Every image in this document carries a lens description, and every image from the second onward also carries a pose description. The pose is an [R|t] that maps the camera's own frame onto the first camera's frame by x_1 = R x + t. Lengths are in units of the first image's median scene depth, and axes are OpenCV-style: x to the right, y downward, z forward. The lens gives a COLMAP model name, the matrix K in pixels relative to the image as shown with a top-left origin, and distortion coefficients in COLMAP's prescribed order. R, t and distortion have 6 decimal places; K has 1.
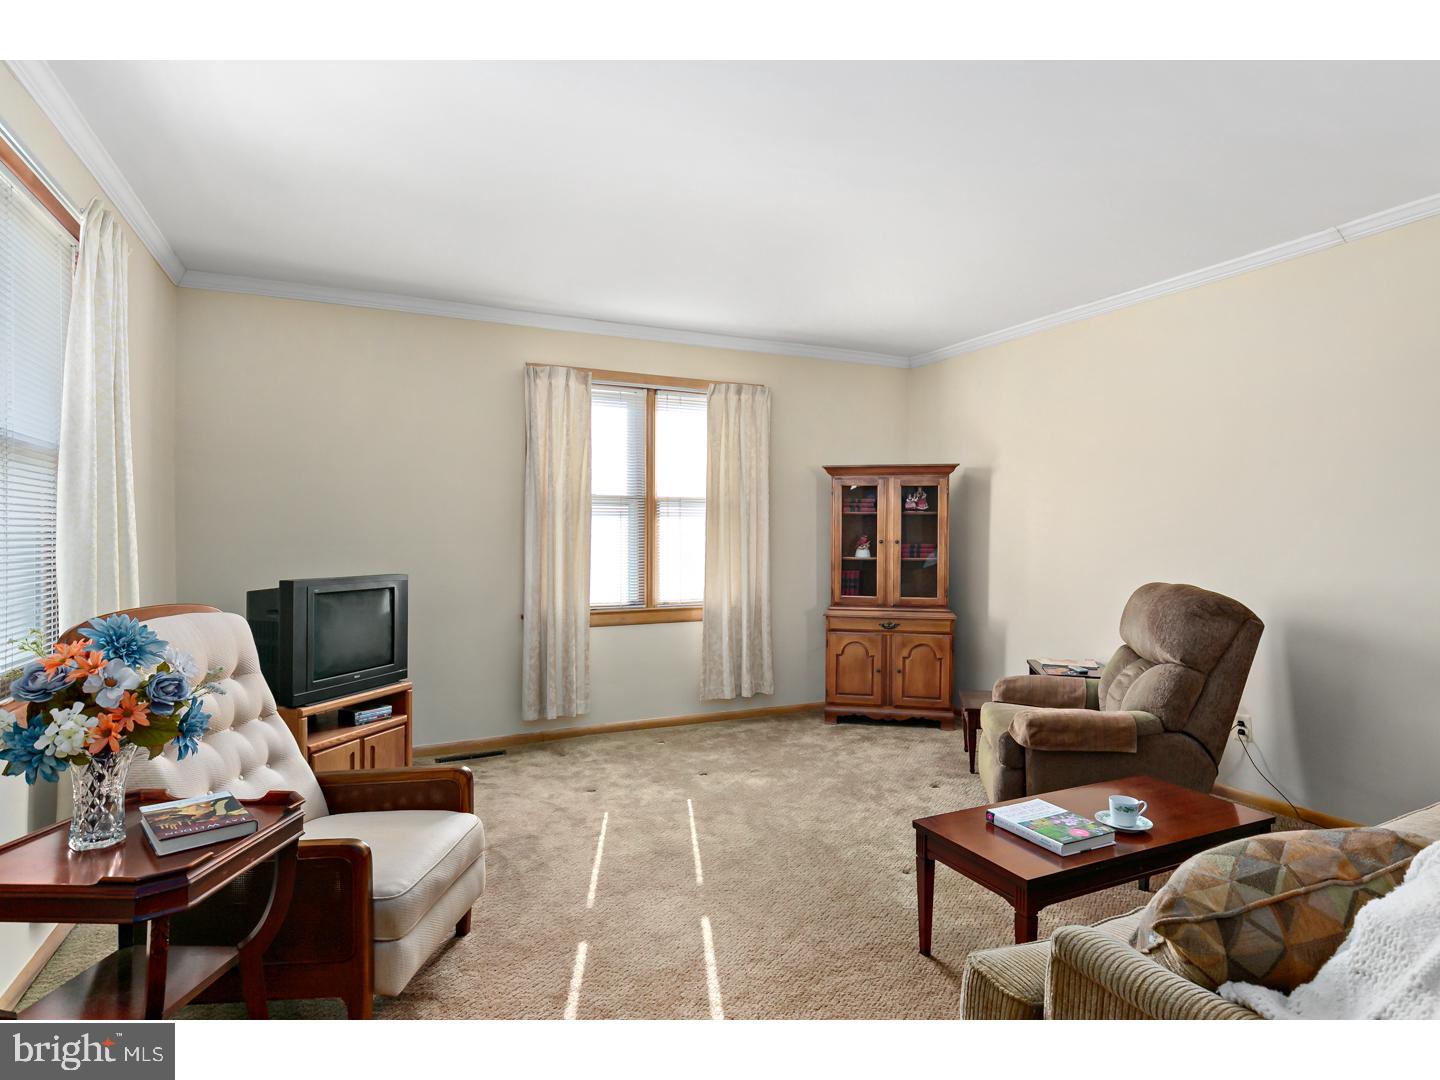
lens RADIAL K [[776.4, 0, 720.0], [0, 776.4, 540.0], [0, 0, 1]] dist [0.002654, 0.000310]
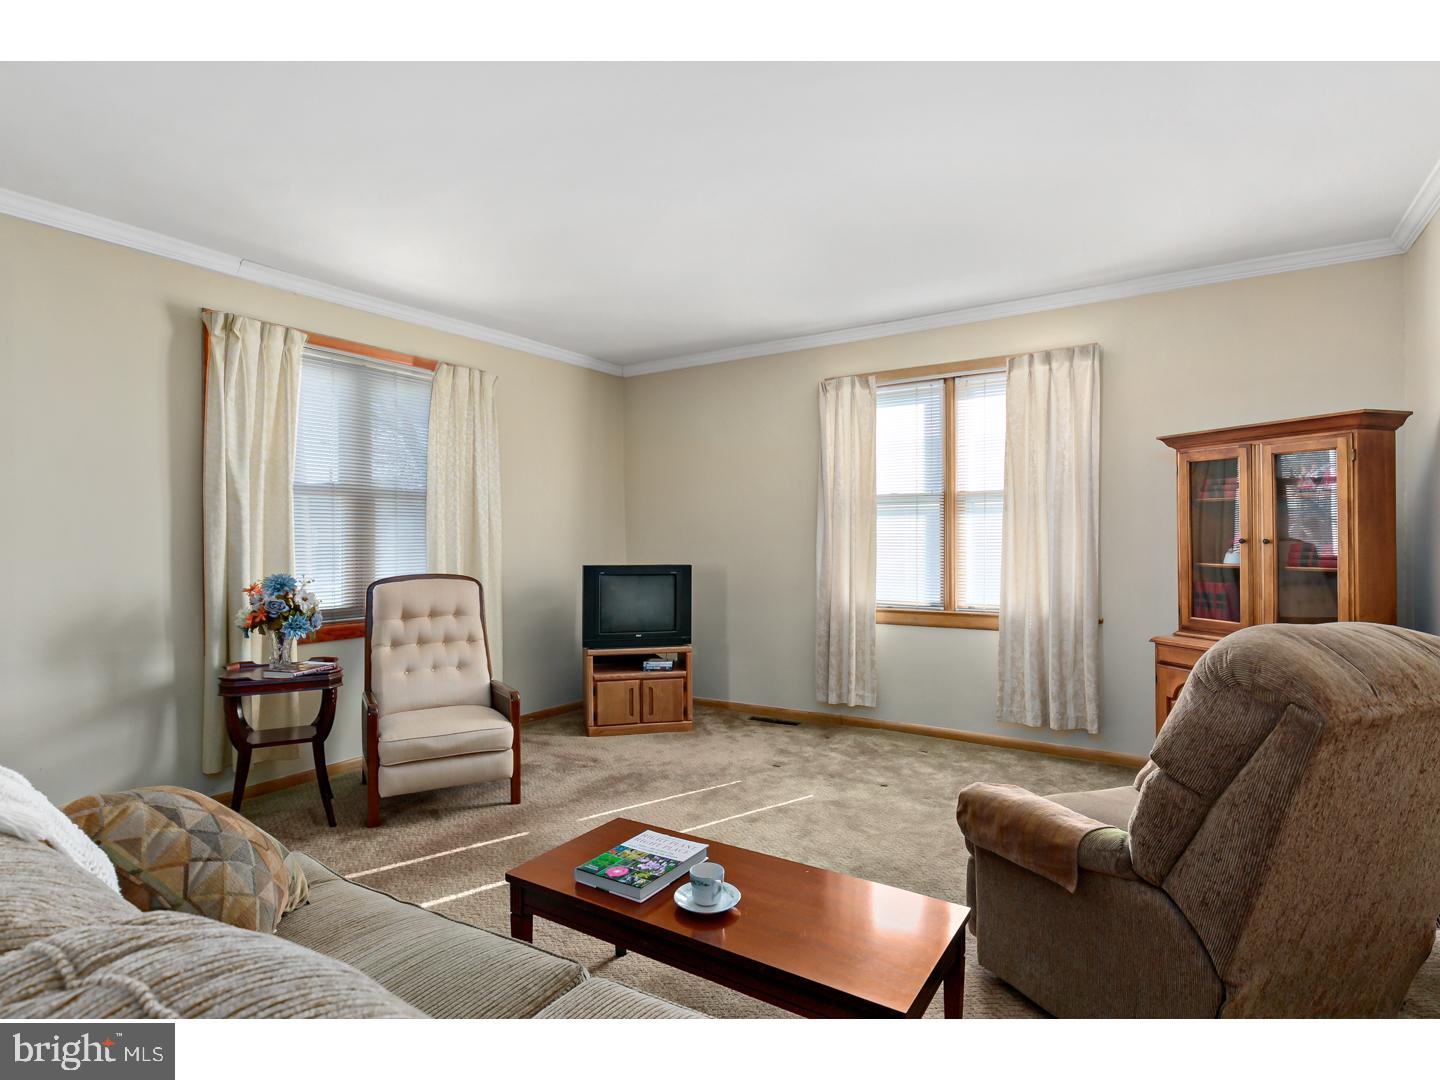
lens RADIAL K [[758.3, 0, 723.3], [0, 758.3, 532.8], [0, 0, 1]] dist [0.000559, 0.000426]
pose [[0.526333, -0.007057, -0.850249, 0.551285], [-0.000291, 0.999964, -0.008480, 0.000905], [0.850278, 0.004711, 0.526312, 0.285924]]
